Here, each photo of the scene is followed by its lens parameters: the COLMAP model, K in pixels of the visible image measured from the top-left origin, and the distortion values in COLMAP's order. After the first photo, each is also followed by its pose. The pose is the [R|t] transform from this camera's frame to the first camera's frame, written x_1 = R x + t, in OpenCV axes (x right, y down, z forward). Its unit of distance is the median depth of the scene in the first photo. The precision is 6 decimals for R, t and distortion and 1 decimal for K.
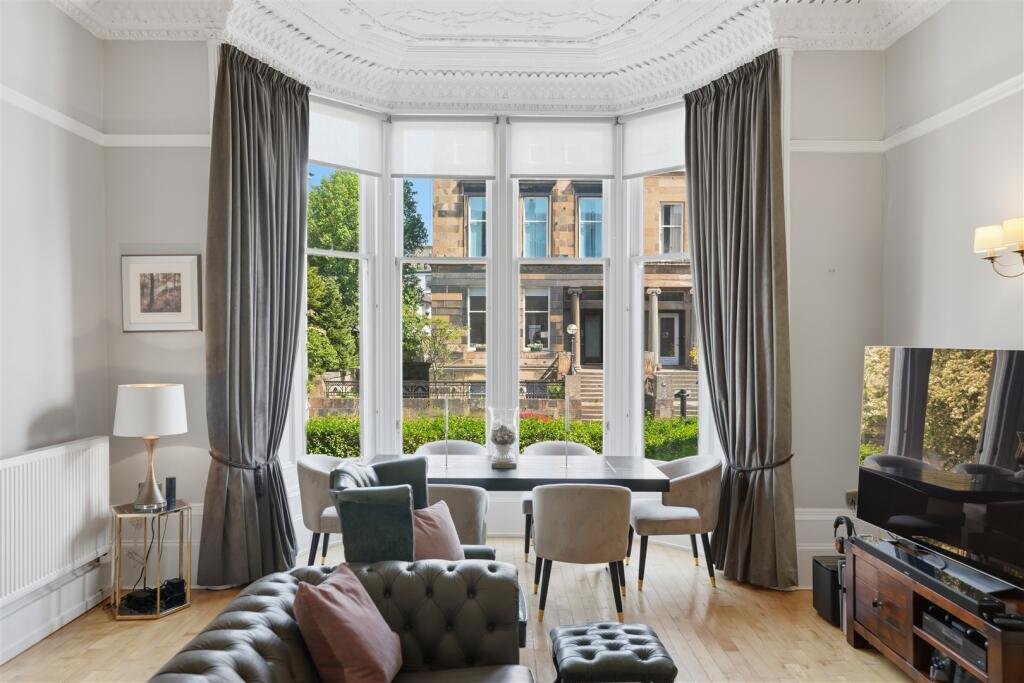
lens RADIAL K [[794.4, 0, 510.5], [0, 794.4, 337.8], [0, 0, 1]] dist [0.053894, 0.001926]
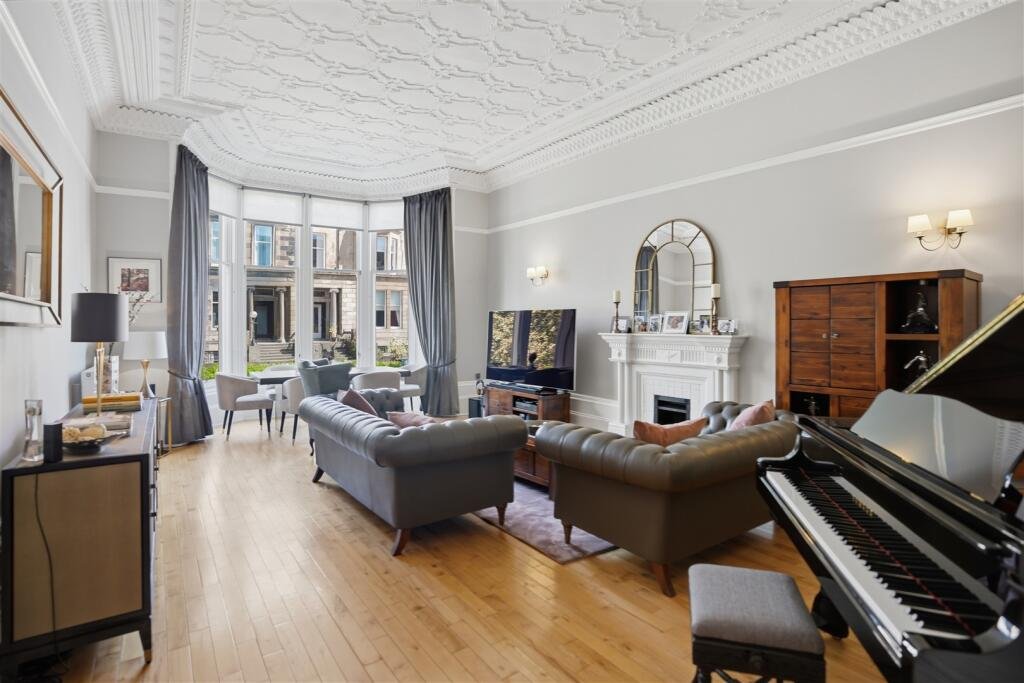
lens RADIAL K [[505.0, 0, 511.0], [0, 505.0, 313.6], [0, 0, 1]] dist [-0.000078, 0.000133]
pose [[0.832625, 0.000321, 0.553837, -0.337669], [0.008588, 0.999872, -0.013489, 0.035451], [-0.553770, 0.015988, 0.832516, -0.328937]]
